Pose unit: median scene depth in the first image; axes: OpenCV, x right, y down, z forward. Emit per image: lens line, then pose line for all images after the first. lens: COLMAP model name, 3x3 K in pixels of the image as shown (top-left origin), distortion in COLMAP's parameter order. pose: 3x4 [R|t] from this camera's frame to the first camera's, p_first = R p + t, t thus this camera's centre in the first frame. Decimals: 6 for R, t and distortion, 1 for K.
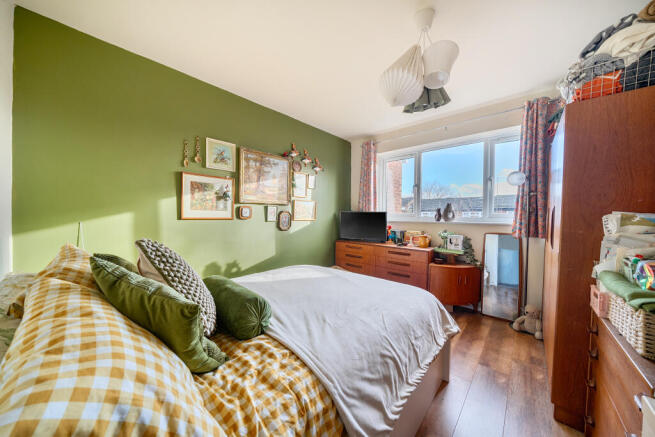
lens RADIAL K [[222.1, 0, 323.3], [0, 222.1, 218.9], [0, 0, 1]] dist [-0.006761, -0.000060]
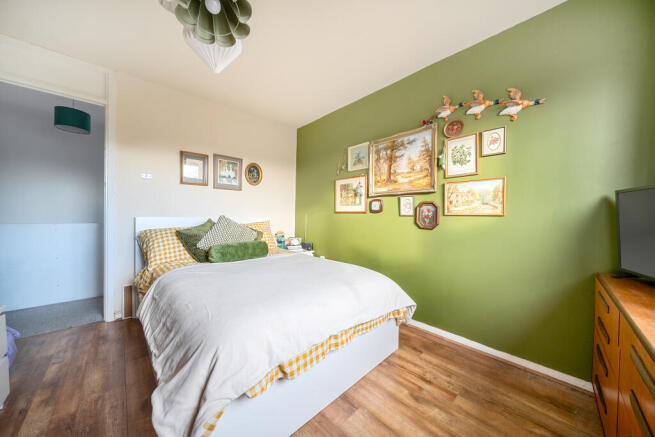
lens RADIAL K [[222.1, 0, 323.3], [0, 222.1, 218.9], [0, 0, 1]] dist [-0.006761, -0.000060]
pose [[-0.078153, 0.001493, -0.996940, 0.611475], [-0.029798, 0.999549, 0.003833, 0.028829], [0.996496, 0.030007, -0.078073, 0.804412]]
